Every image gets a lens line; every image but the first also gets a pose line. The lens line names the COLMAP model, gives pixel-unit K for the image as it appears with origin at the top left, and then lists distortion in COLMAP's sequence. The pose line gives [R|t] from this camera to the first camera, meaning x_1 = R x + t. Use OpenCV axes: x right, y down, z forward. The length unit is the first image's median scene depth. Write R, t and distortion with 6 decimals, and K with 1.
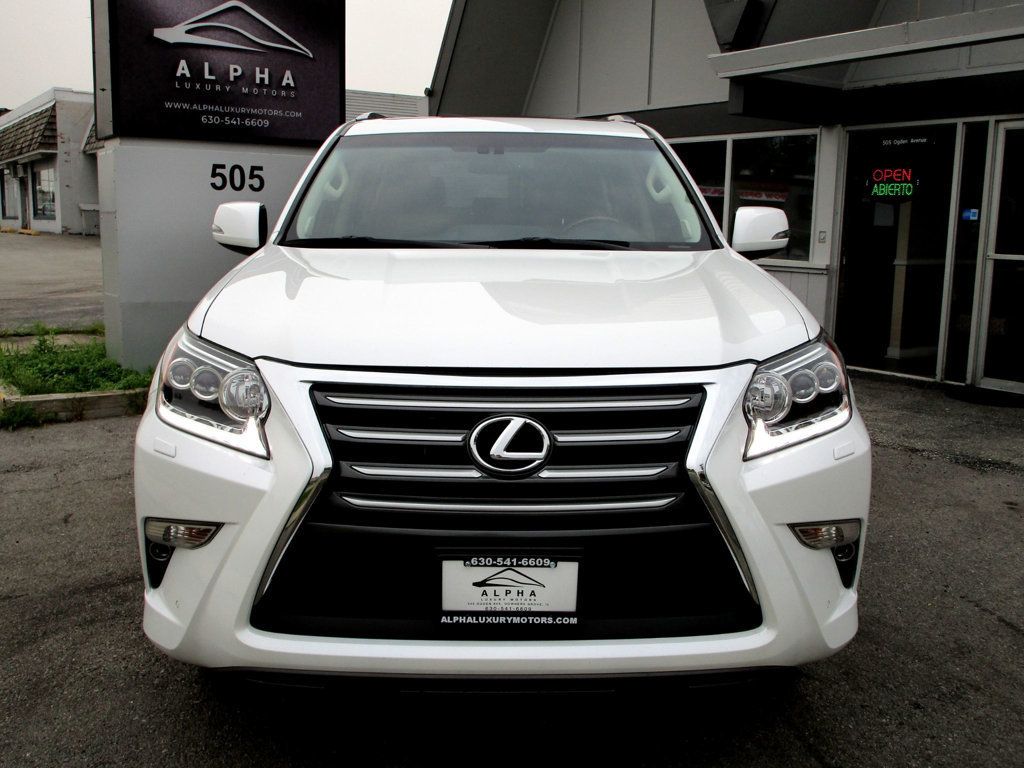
lens RADIAL K [[1021.0, 0, 511.5], [0, 1021.0, 389.9], [0, 0, 1]] dist [-0.054929, 0.000000]
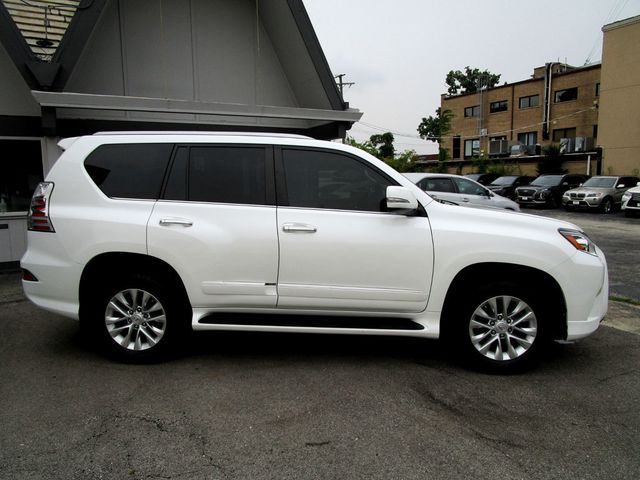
lens RADIAL K [[477.9, 0, 318.1], [0, 477.9, 241.6], [0, 0, 1]] dist [-0.016622, 0.004701]
pose [[0.071600, -0.146705, 0.986586, -1.915378], [0.182635, 0.974330, 0.131628, -0.375203], [-0.980570, 0.170760, 0.096555, 1.753366]]
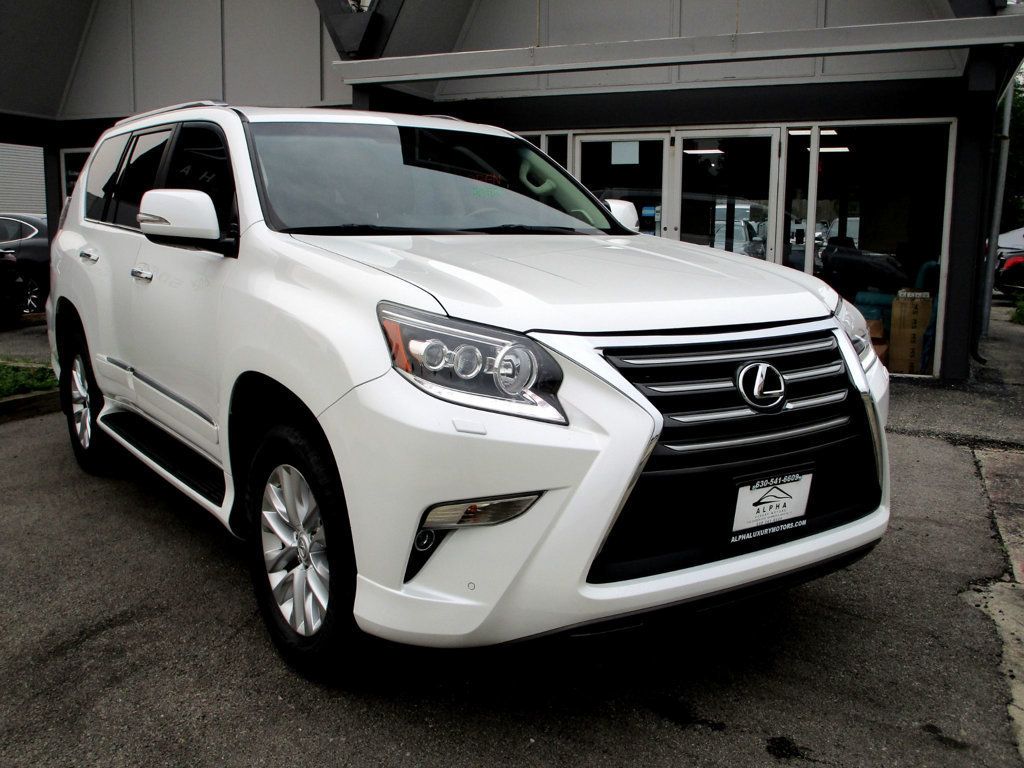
lens RADIAL K [[1021.0, 0, 515.1], [0, 1021.0, 386.6], [0, 0, 1]] dist [-0.054929, 0.000000]
pose [[0.828677, -0.091105, 0.552263, -0.864093], [0.097768, 0.995056, 0.017449, 0.004878], [-0.551123, 0.039534, 0.833487, 0.147432]]
